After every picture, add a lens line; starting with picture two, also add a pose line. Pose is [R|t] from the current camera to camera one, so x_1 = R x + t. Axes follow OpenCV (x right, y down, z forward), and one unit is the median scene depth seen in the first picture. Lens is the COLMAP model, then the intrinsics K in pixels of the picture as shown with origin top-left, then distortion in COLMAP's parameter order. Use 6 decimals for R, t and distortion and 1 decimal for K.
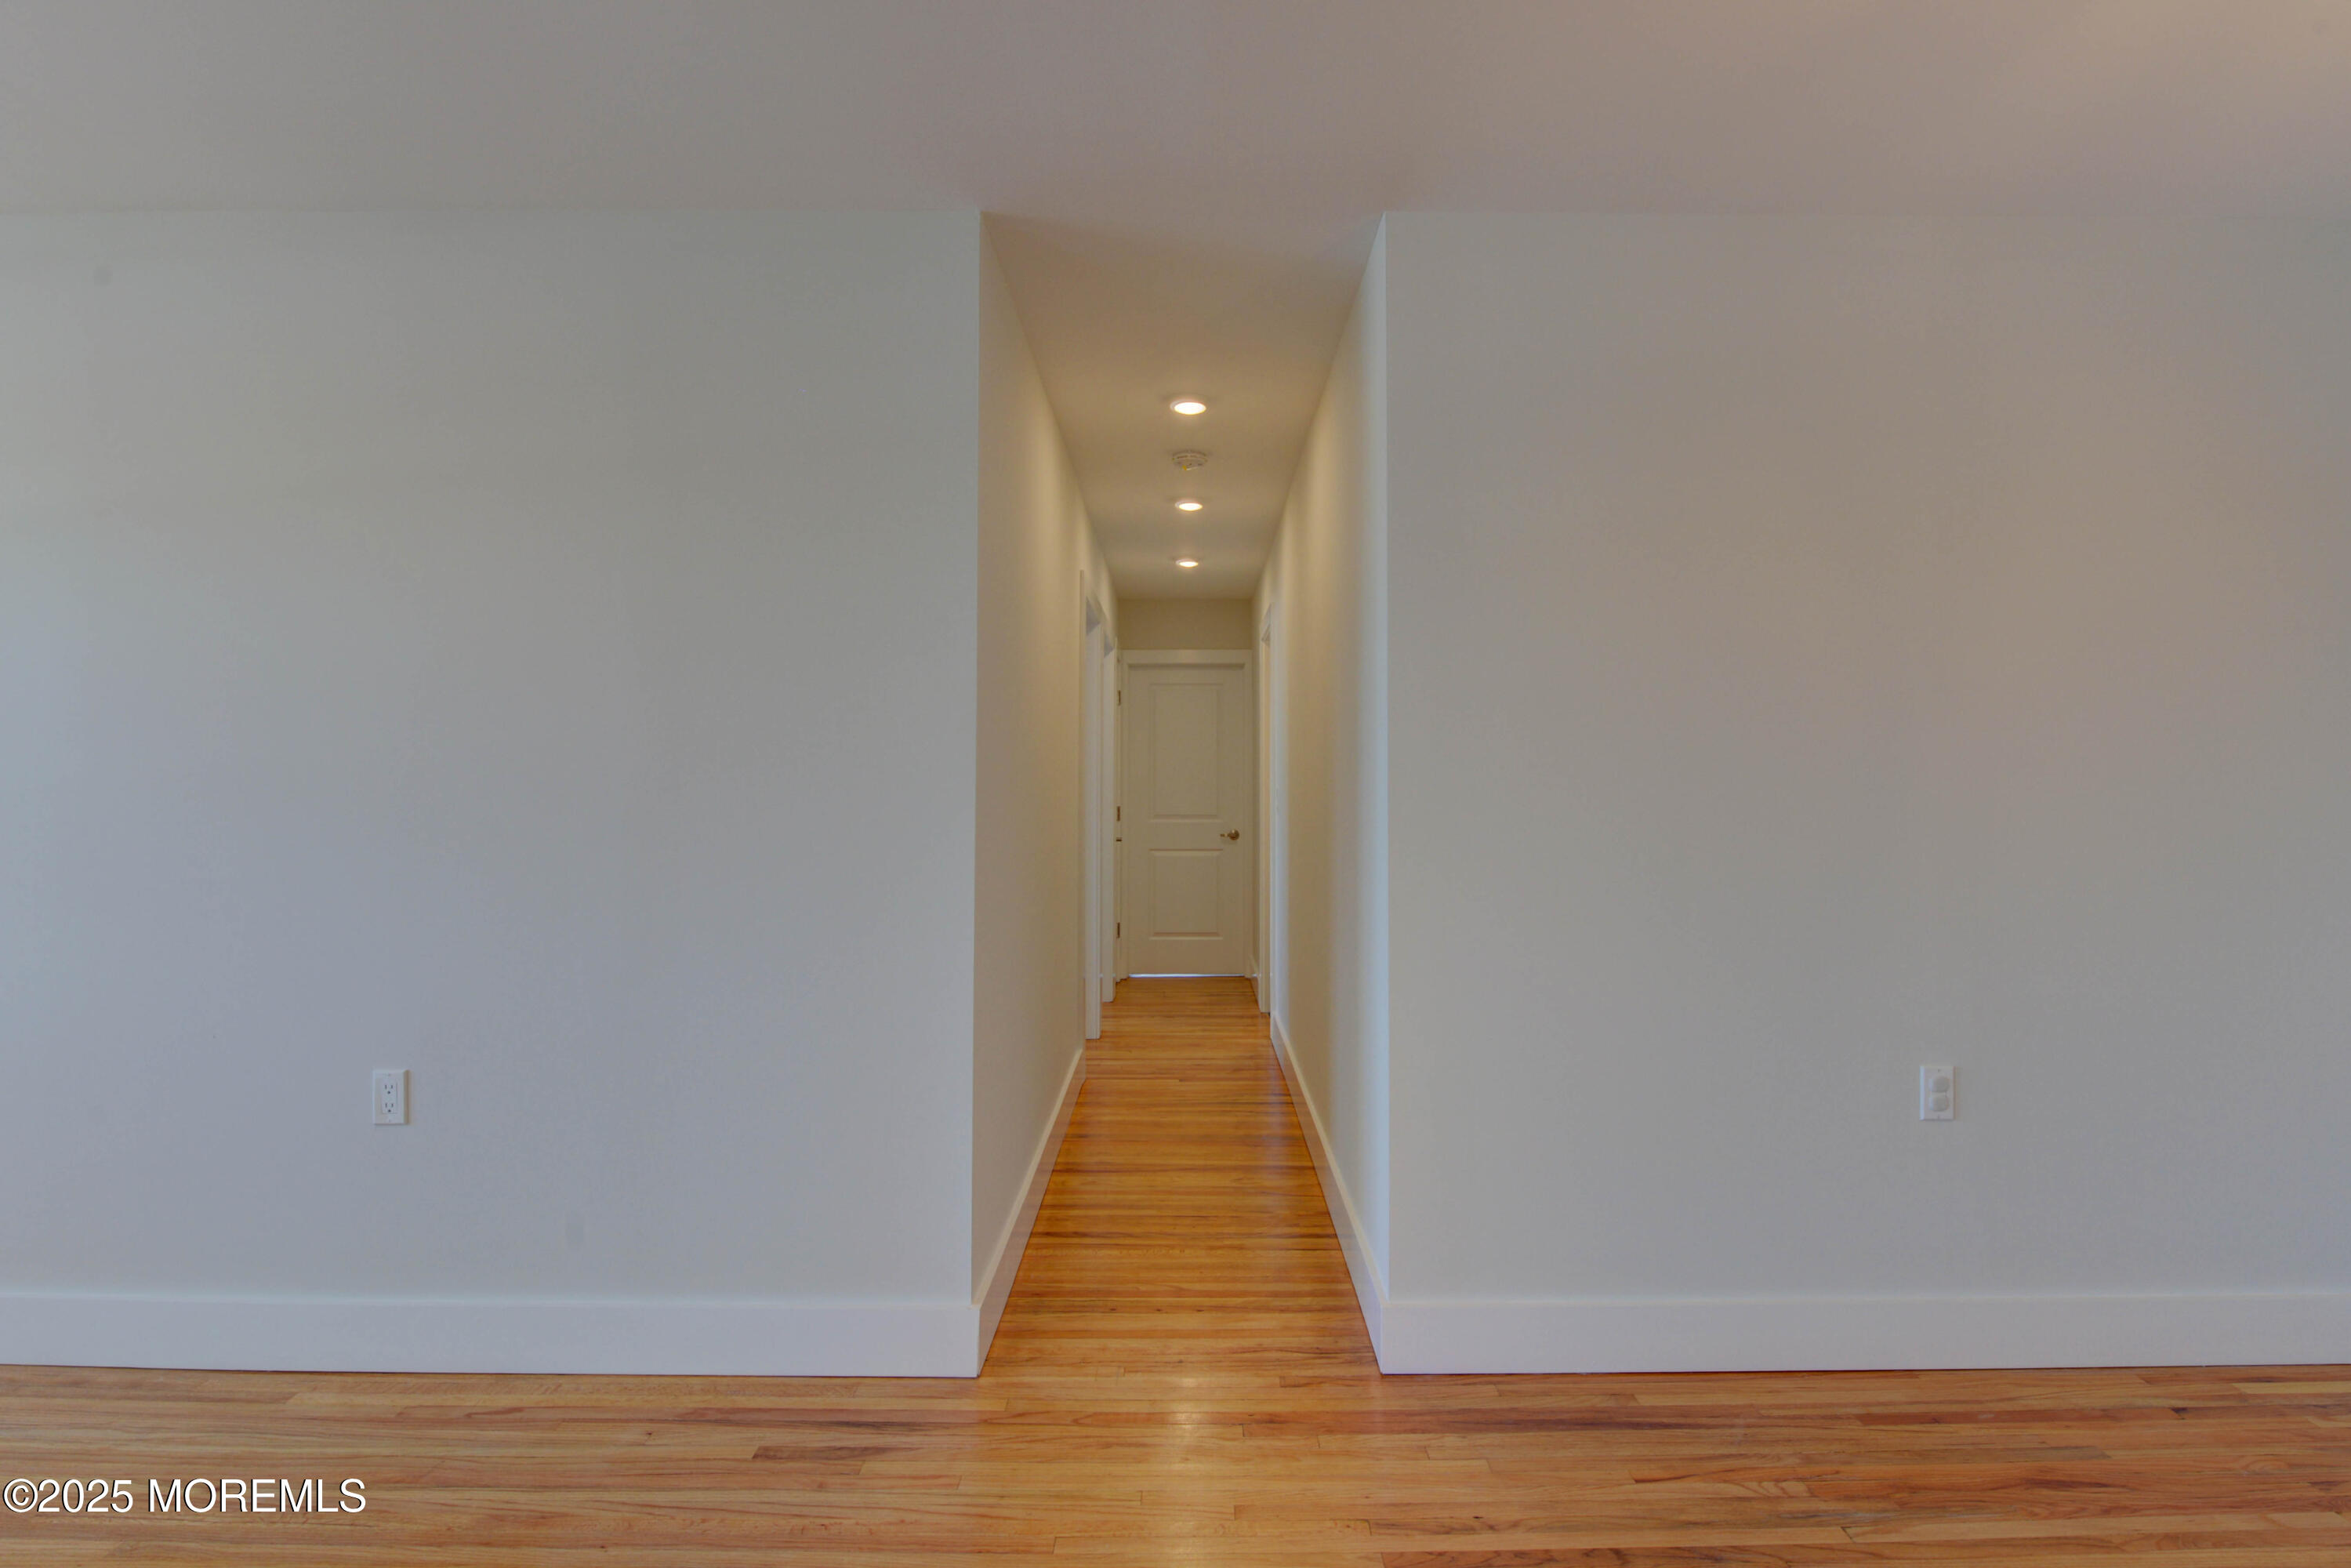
lens RADIAL K [[1112.2, 0, 1176.4], [0, 1112.2, 752.4], [0, 0, 1]] dist [-0.009395, -0.000958]
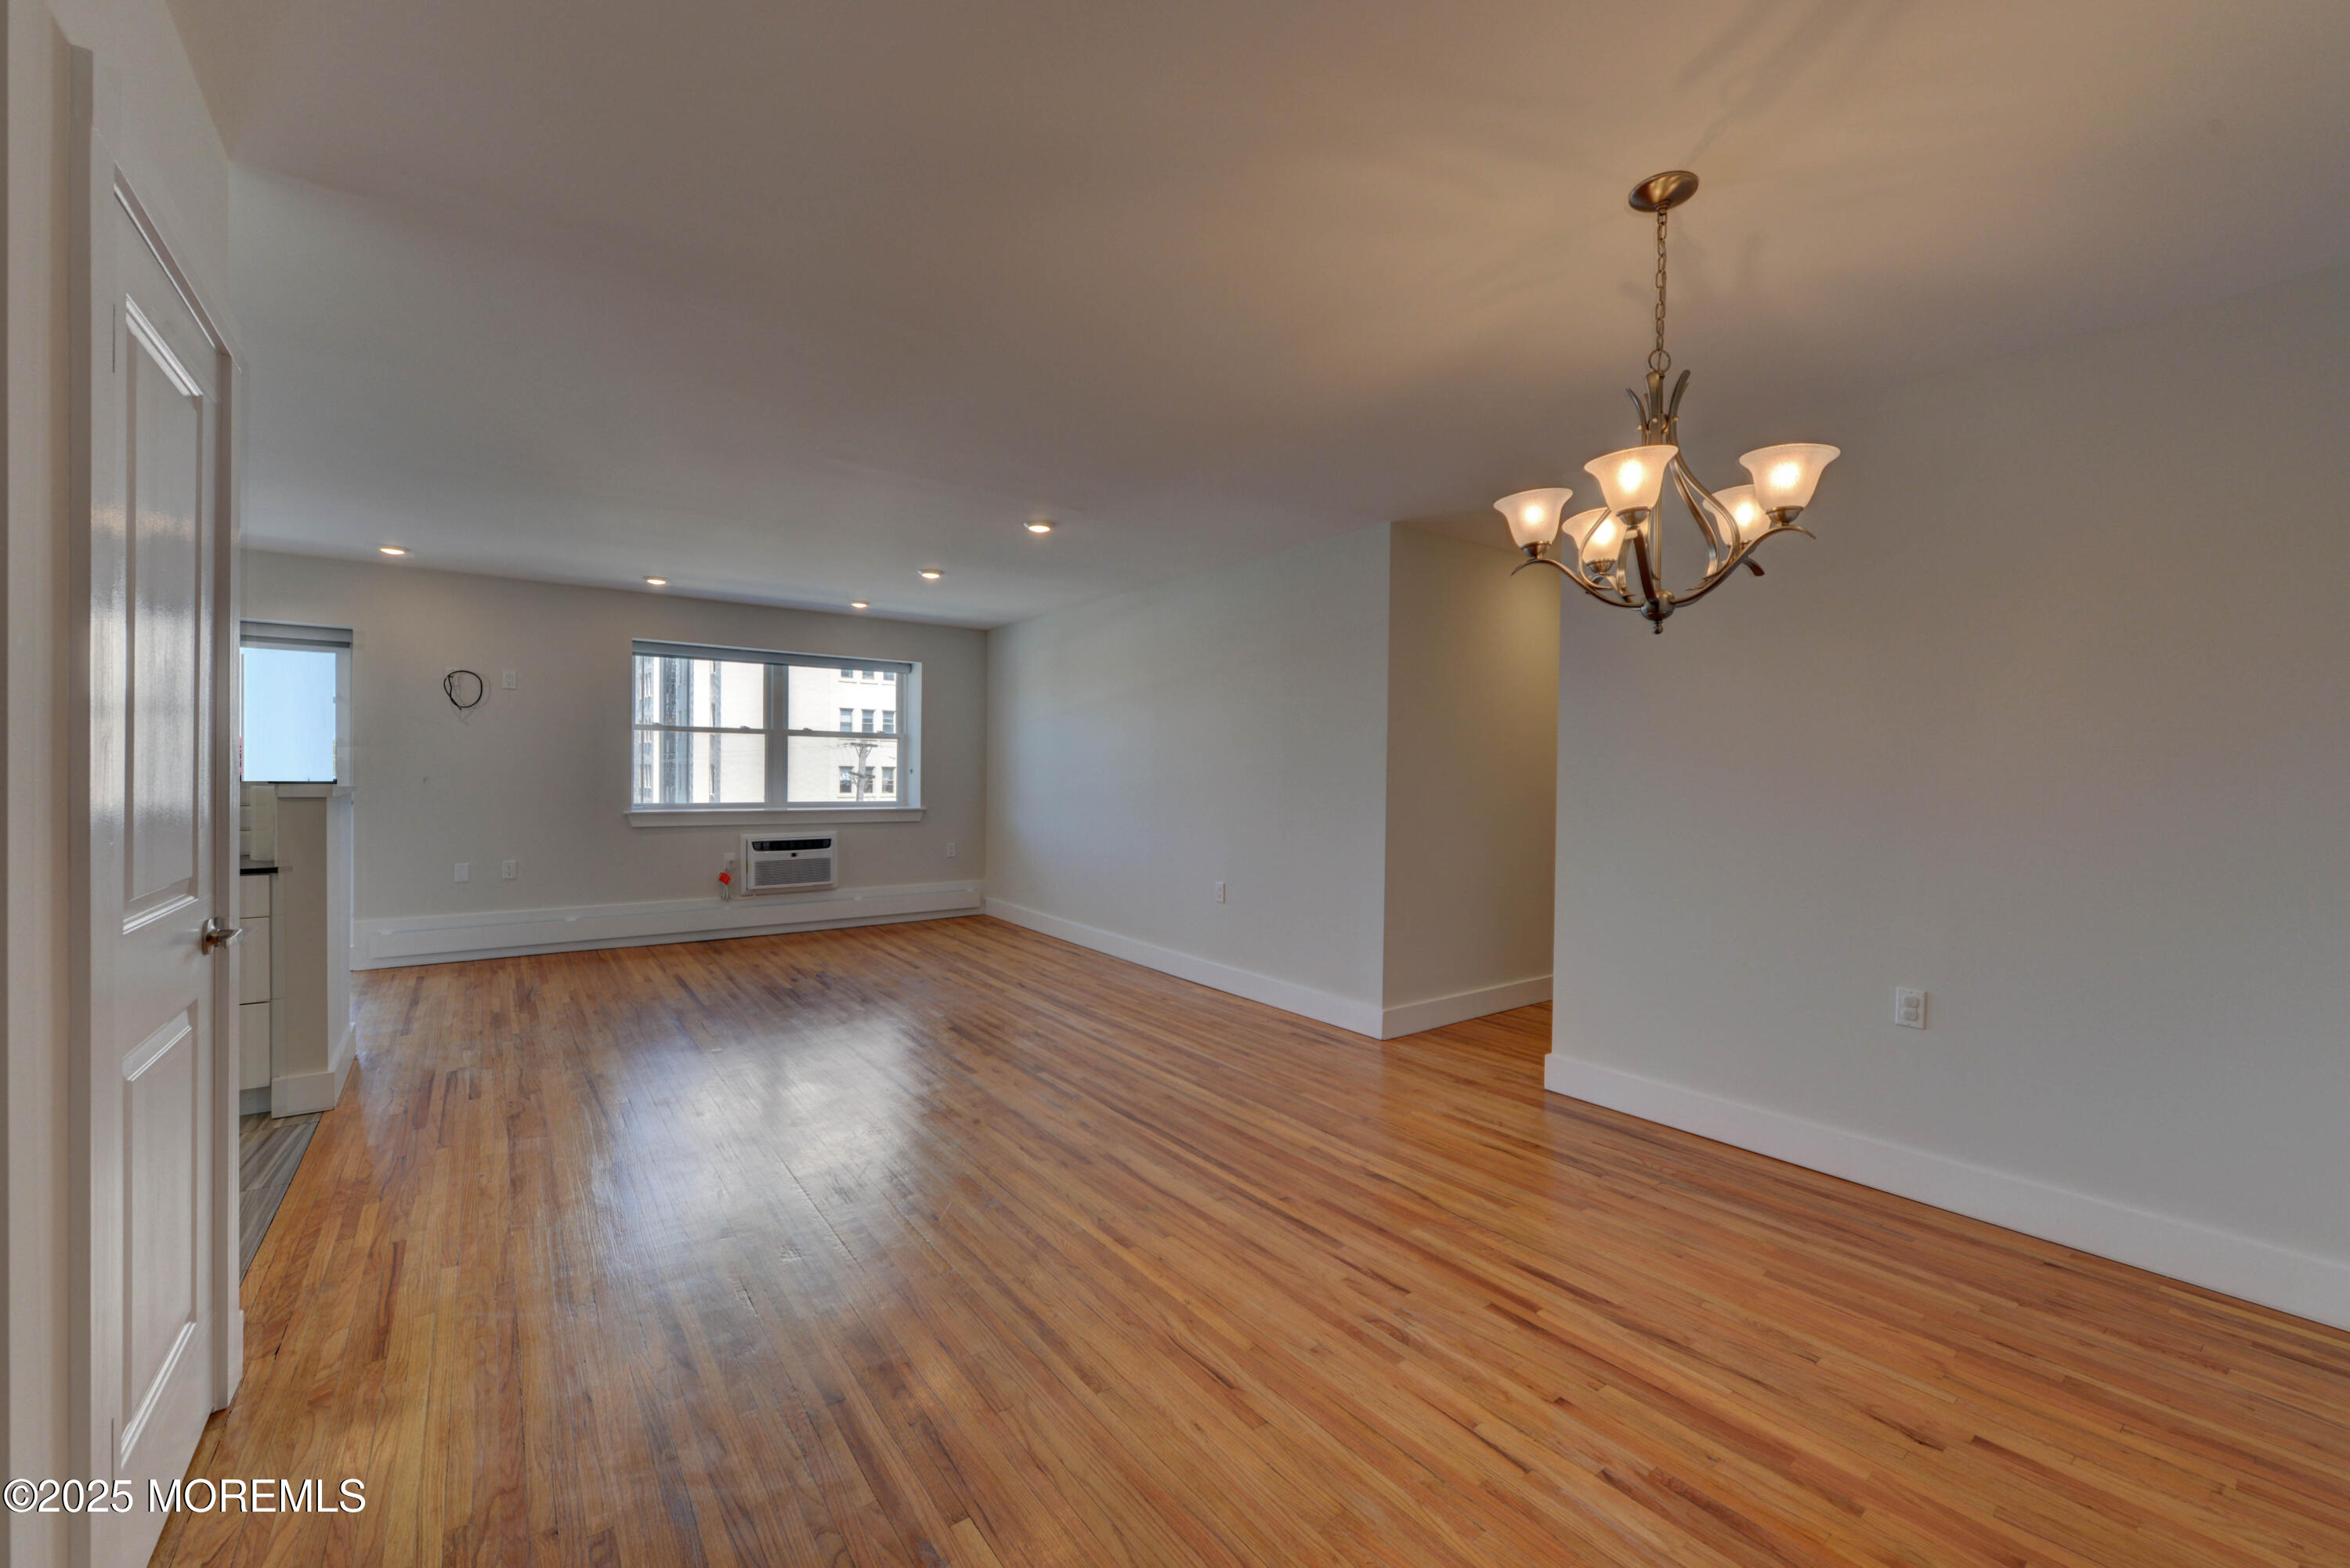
lens RADIAL K [[931.7, 0, 1171.7], [0, 931.7, 787.1], [0, 0, 1]] dist [0.000459, -0.000119]
pose [[0.591375, 0.017911, -0.806197, 1.166868], [0.010470, 0.999498, 0.029886, -0.024231], [0.806328, -0.026115, 0.590891, -0.504411]]
